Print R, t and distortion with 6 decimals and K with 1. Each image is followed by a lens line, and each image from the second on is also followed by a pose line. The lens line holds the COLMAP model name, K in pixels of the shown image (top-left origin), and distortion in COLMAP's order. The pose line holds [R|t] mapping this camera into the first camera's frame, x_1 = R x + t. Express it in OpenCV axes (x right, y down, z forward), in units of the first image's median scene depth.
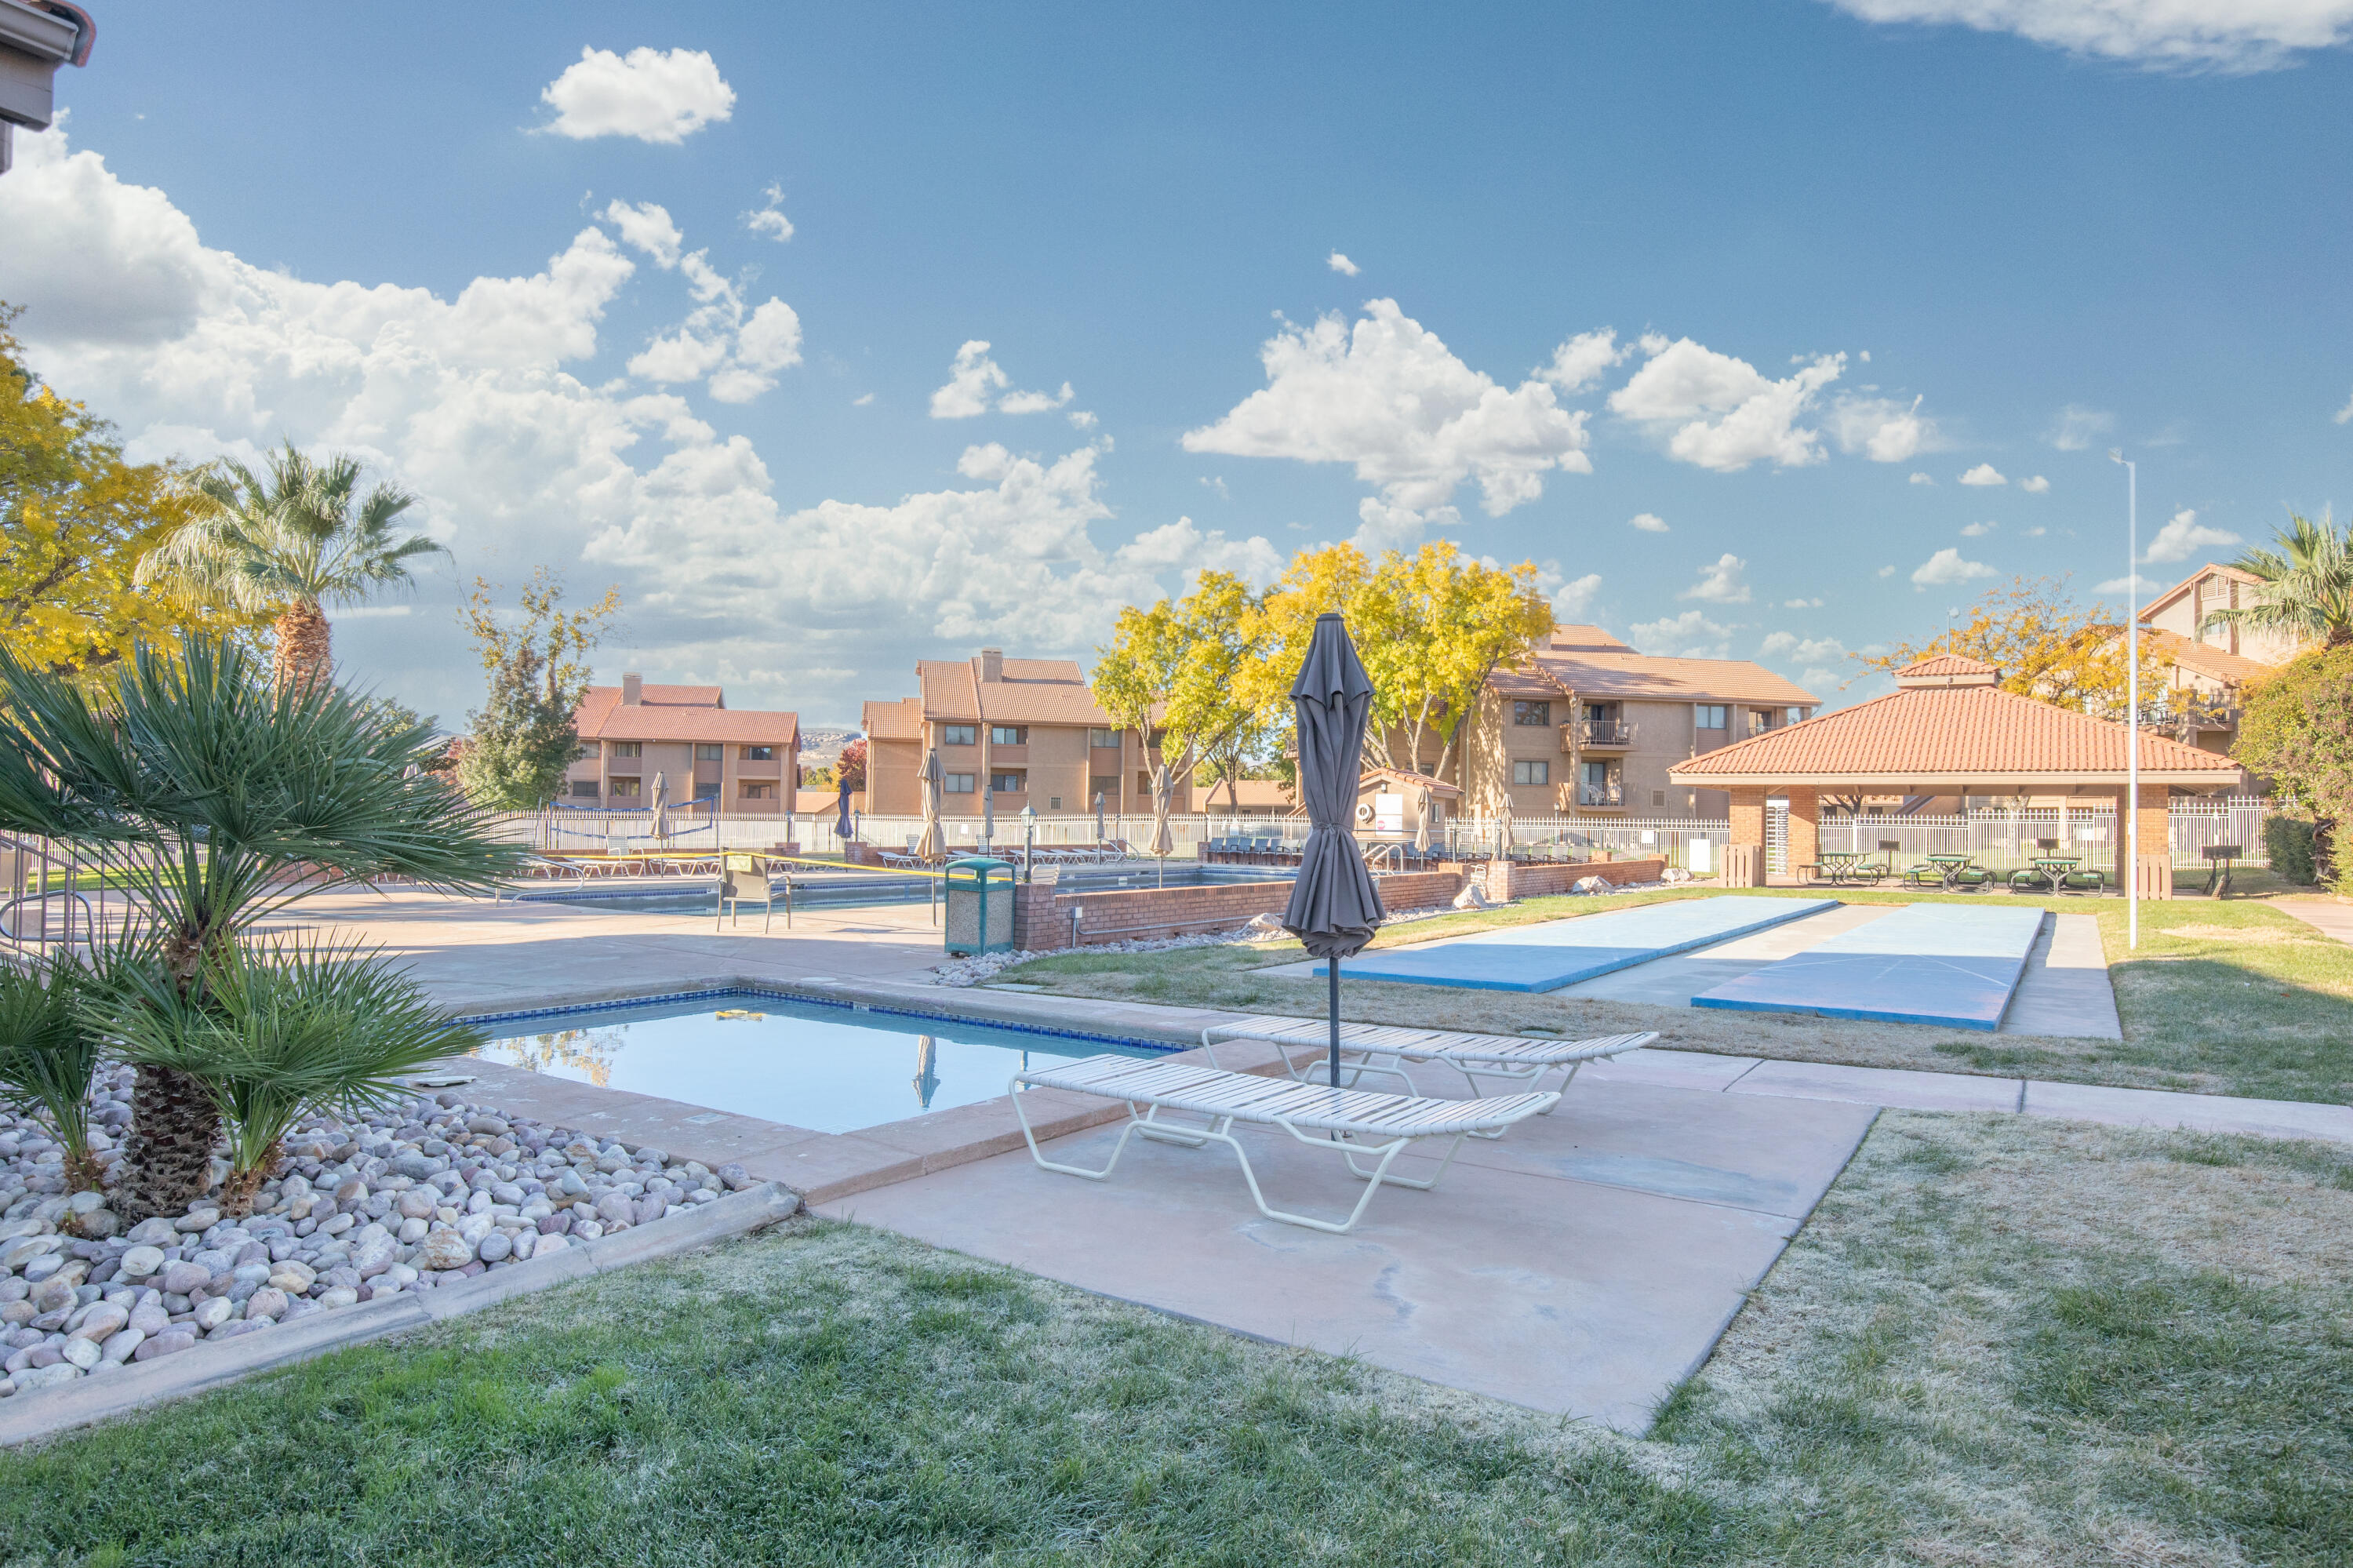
lens RADIAL K [[1350.1, 0, 1191.0], [0, 1350.1, 784.7], [0, 0, 1]] dist [-0.008754, -0.000812]
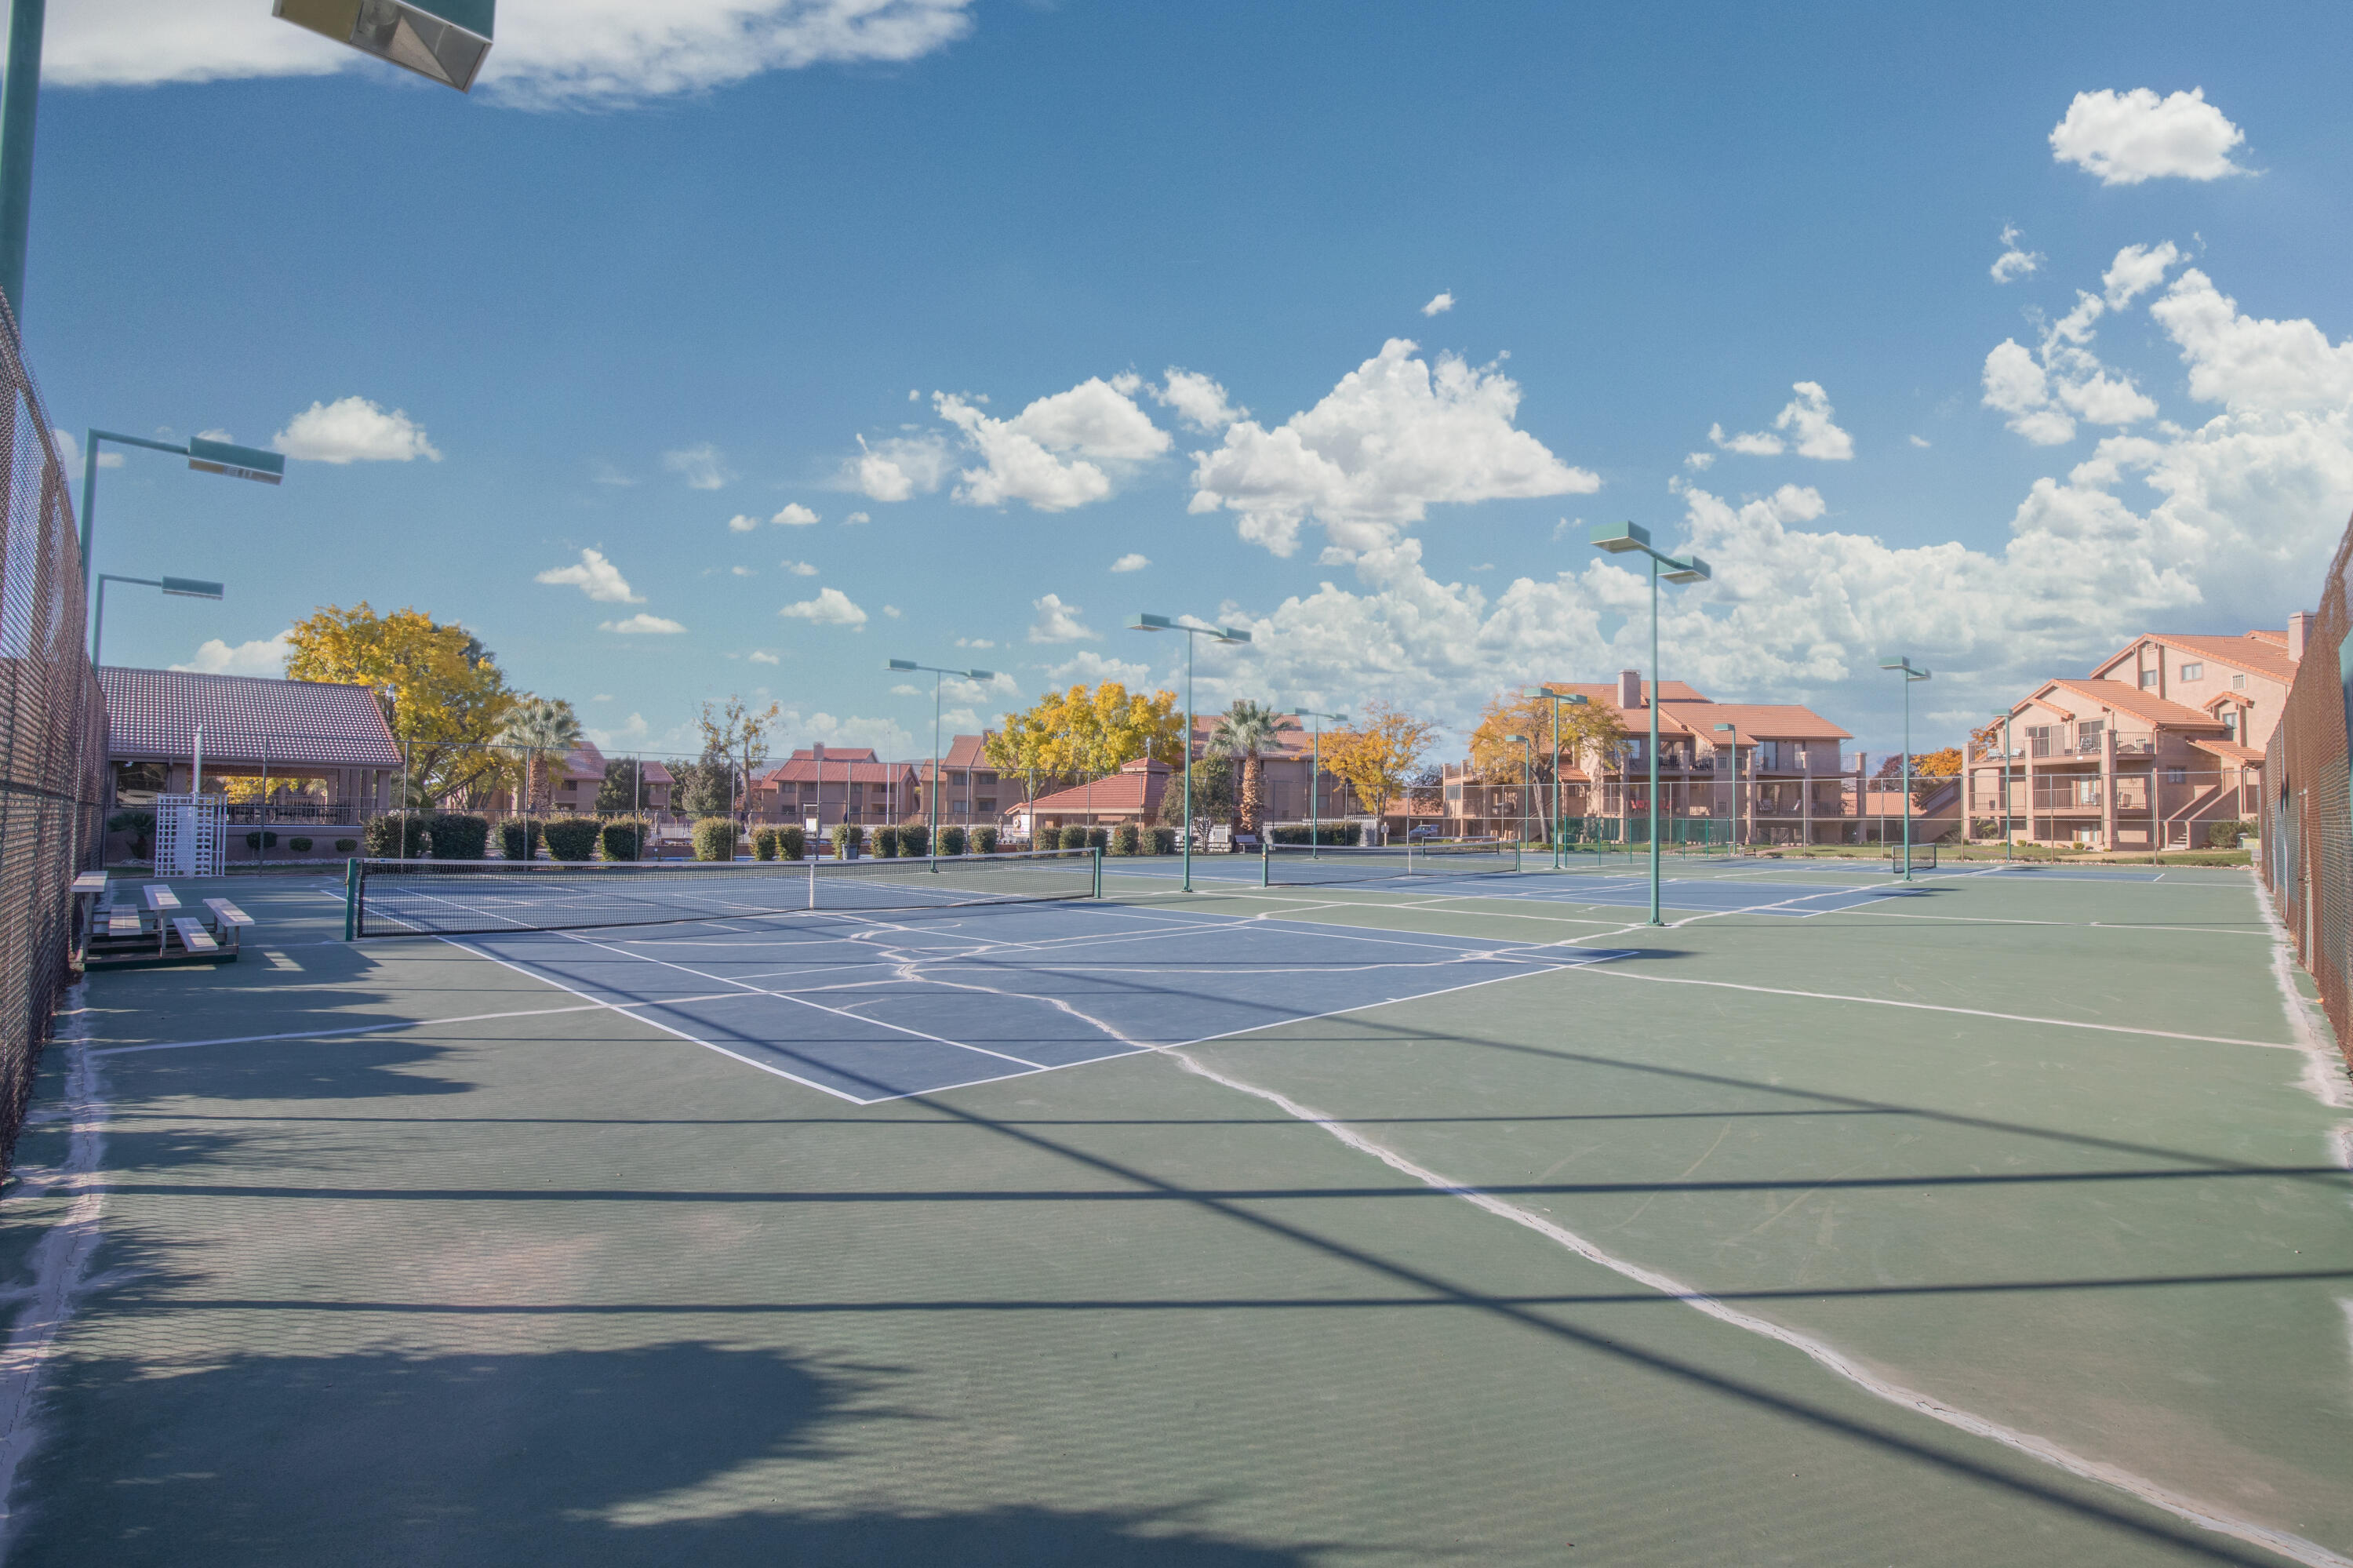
lens RADIAL K [[1101.9, 0, 1176.5], [0, 1101.9, 784.0], [0, 0, 1]] dist [-0.000391, -0.000196]
pose [[0.980196, -0.008352, -0.197855, 0.534798], [0.005399, 0.999866, -0.015458, -0.009905], [0.197958, 0.014084, 0.980109, -0.493479]]
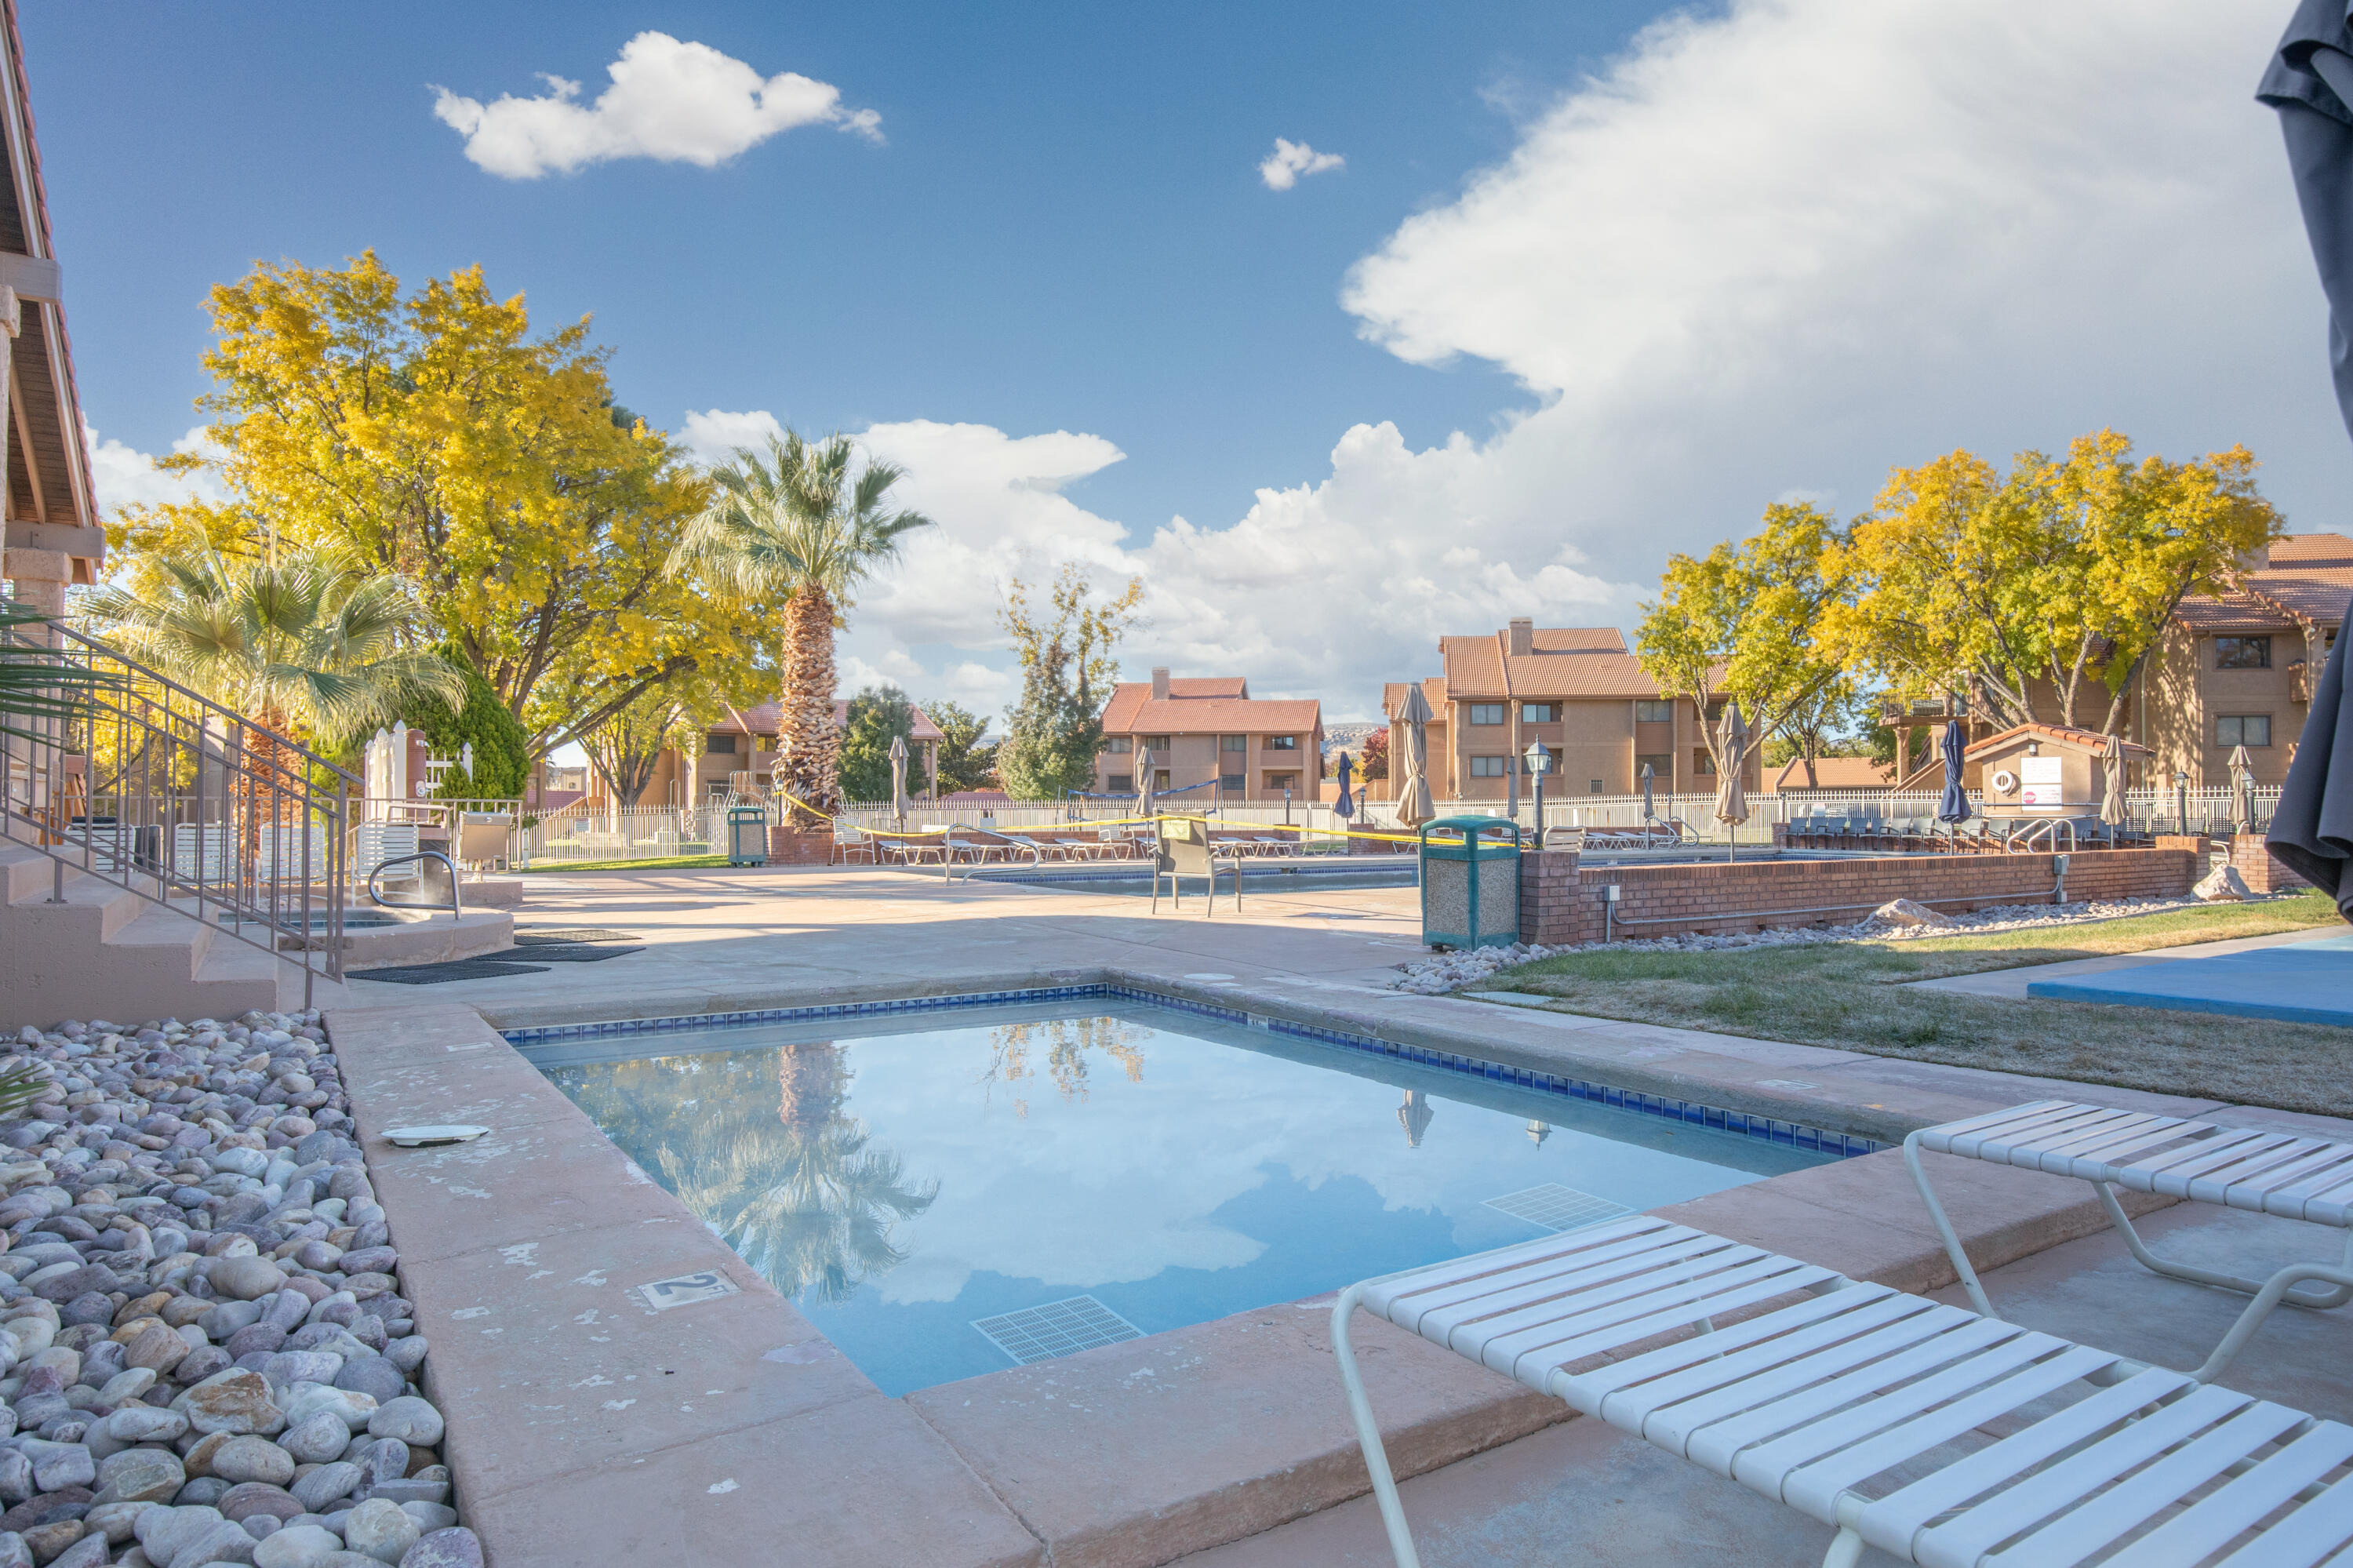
lens RADIAL K [[1400.2, 0, 1195.6], [0, 1400.2, 787.8], [0, 0, 1]] dist [-0.008746, -0.000287]
pose [[0.928056, -0.019809, -0.371914, -0.003396], [0.022354, 0.999747, 0.002533, 0.008437], [0.371770, -0.010665, 0.928264, 0.061551]]
